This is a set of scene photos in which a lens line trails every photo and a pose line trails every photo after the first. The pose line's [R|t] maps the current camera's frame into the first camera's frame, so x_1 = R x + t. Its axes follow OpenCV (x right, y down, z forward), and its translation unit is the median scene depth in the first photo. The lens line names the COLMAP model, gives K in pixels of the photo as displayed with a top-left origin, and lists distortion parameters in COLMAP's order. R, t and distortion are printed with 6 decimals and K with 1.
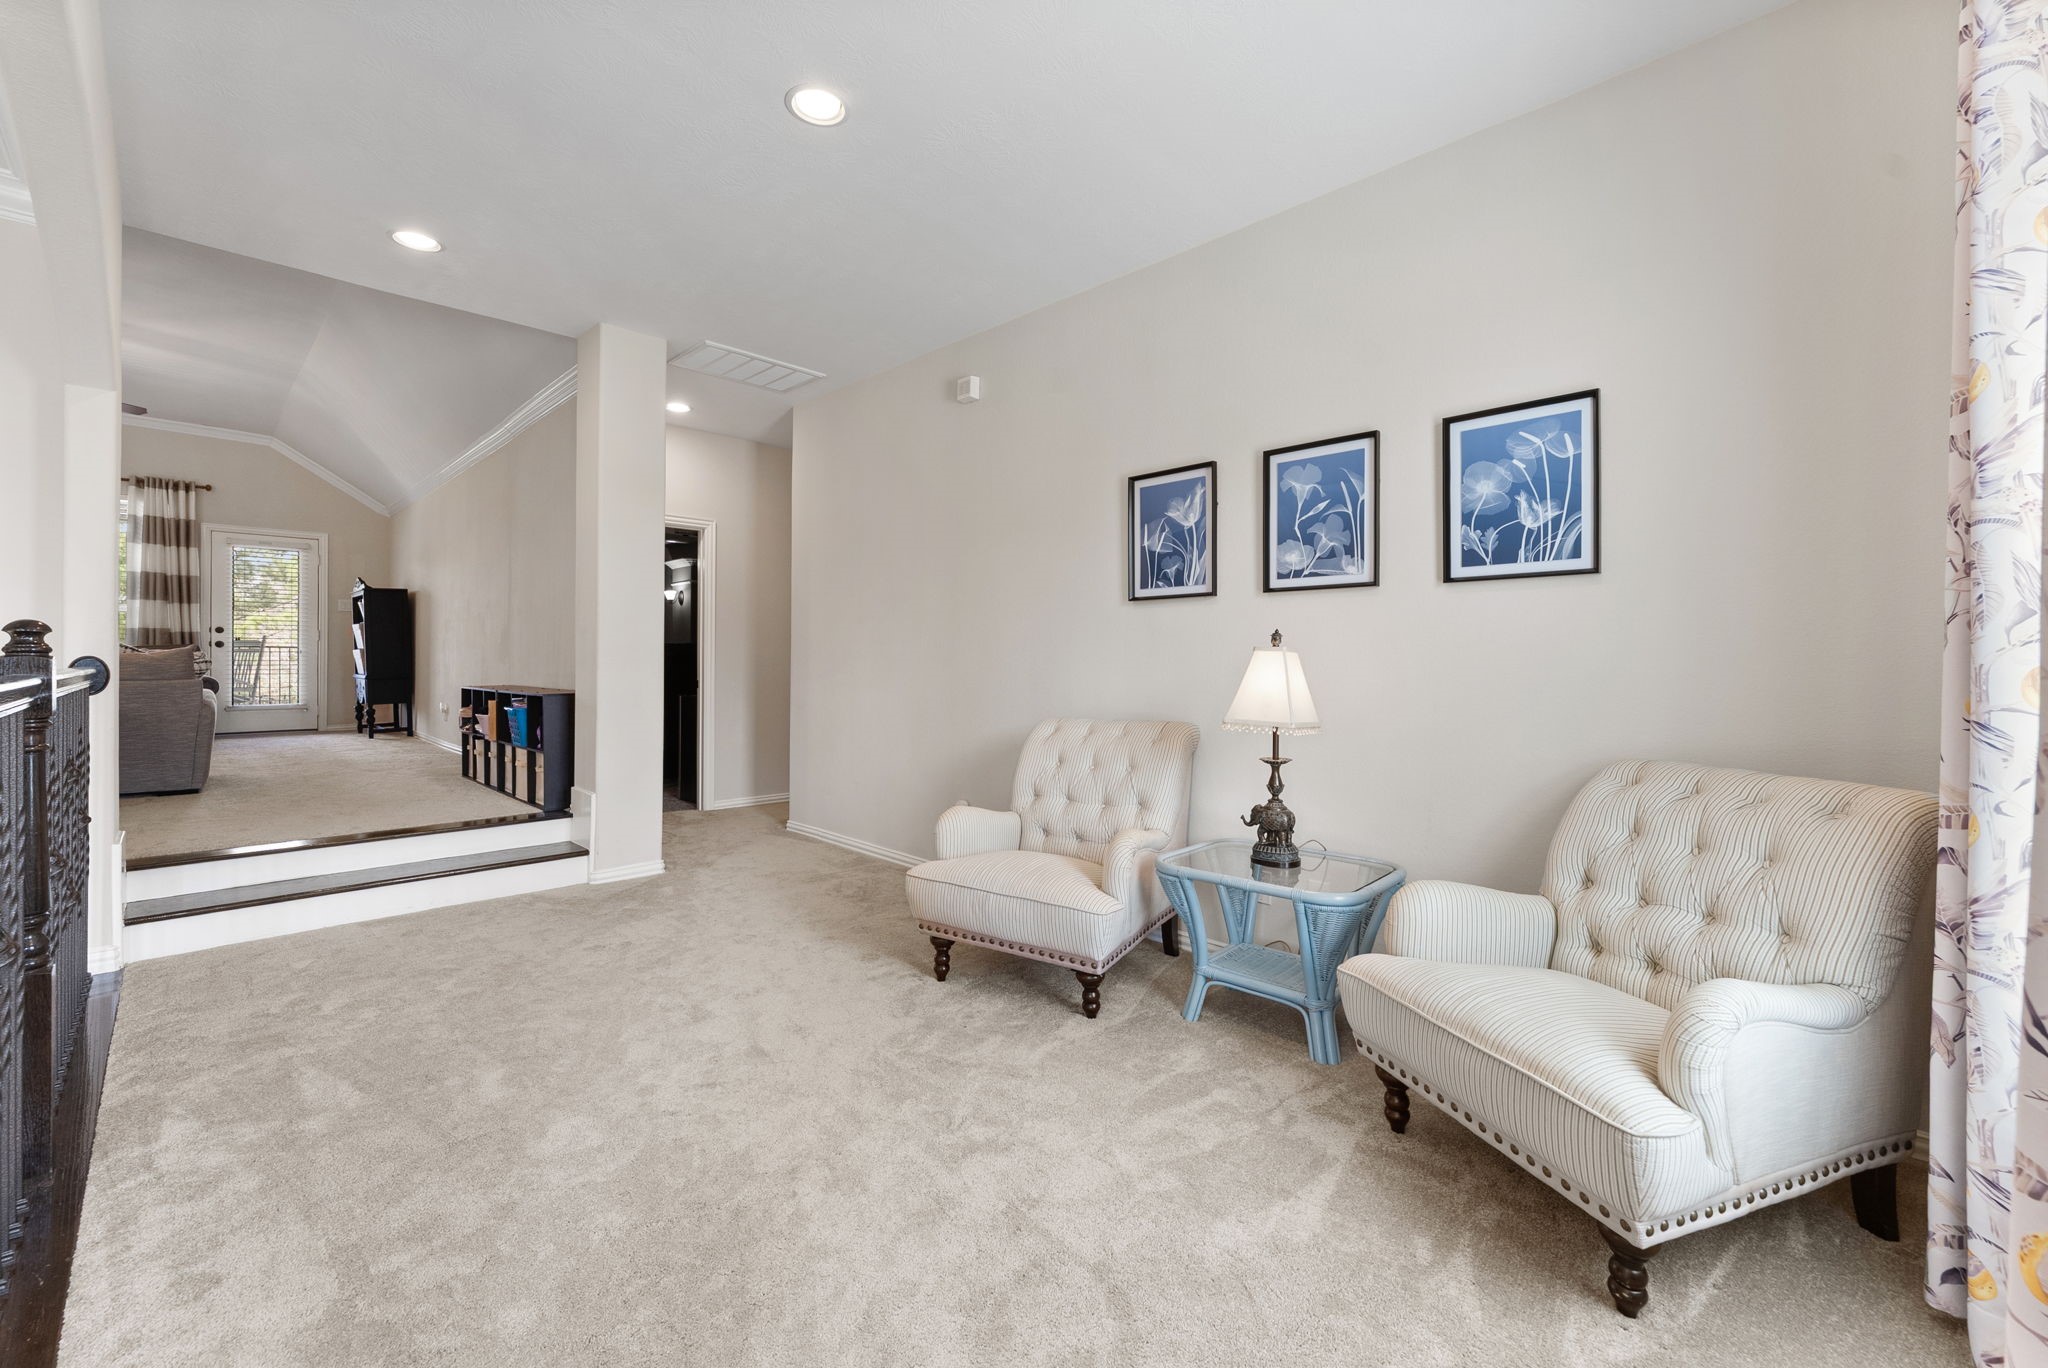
lens RADIAL K [[845.9, 0, 1028.1], [0, 845.9, 658.3], [0, 0, 1]] dist [0.000091, 0.000017]
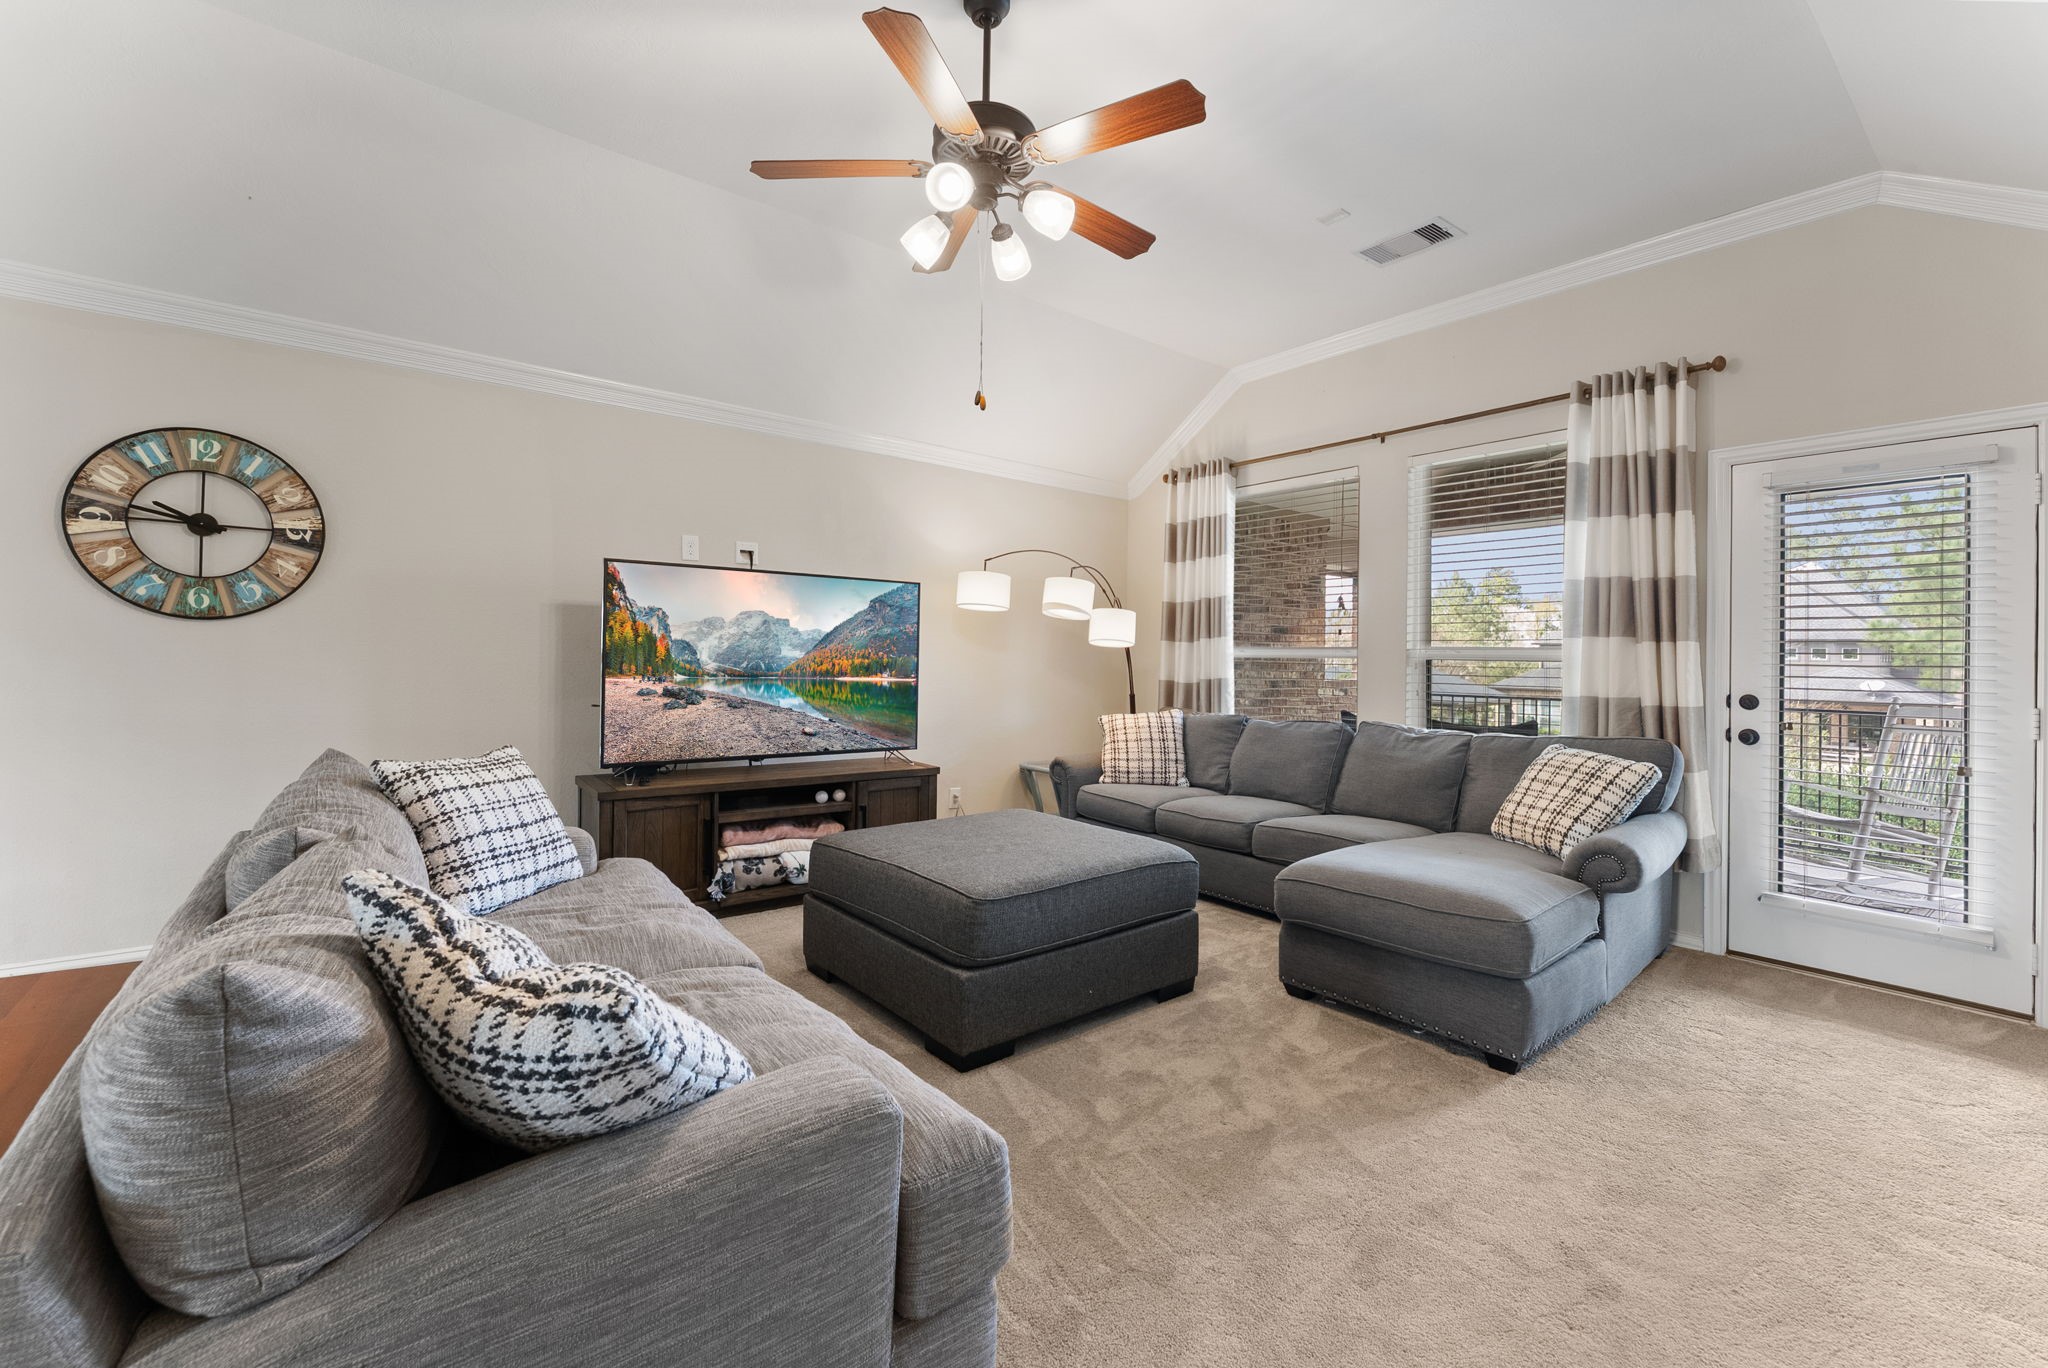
lens RADIAL K [[845.9, 0, 1028.1], [0, 845.9, 658.3], [0, 0, 1]] dist [0.000091, 0.000017]
pose [[-0.118480, -0.011452, -0.992890, -0.521791], [-0.017391, 0.999804, -0.009457, -0.046201], [0.992804, 0.016147, -0.118656, 0.723225]]
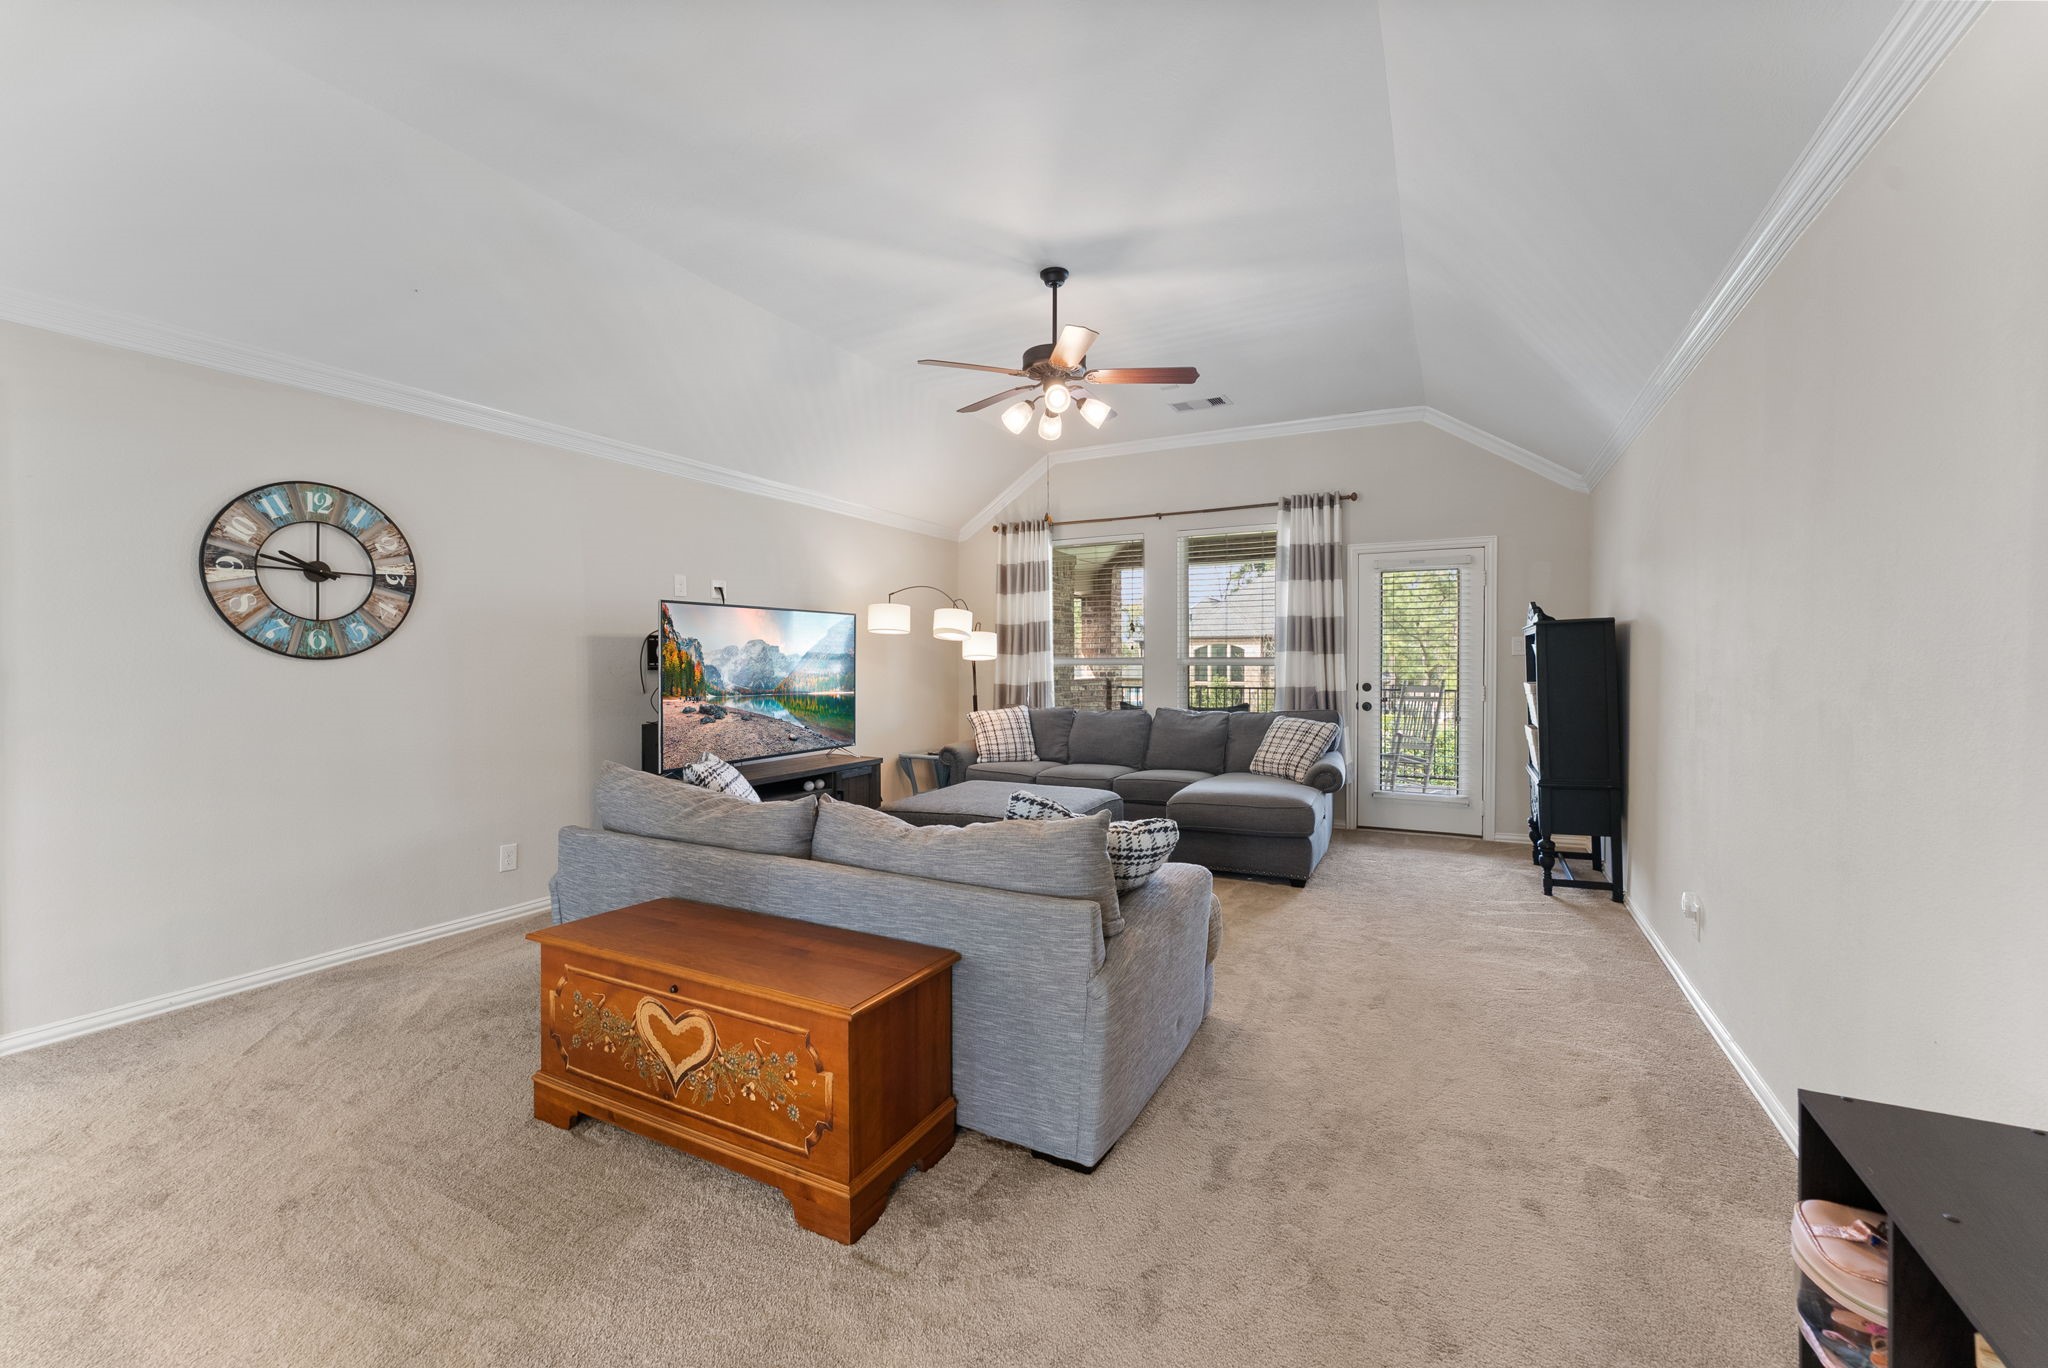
lens RADIAL K [[823.9, 0, 1029.5], [0, 823.9, 687.3], [0, 0, 1]] dist [-0.001500, -0.000346]
pose [[0.302373, 0.021261, -0.952953, -0.369164], [0.006896, 0.999676, 0.024491, -0.054749], [0.953165, -0.013977, 0.302129, 0.516515]]
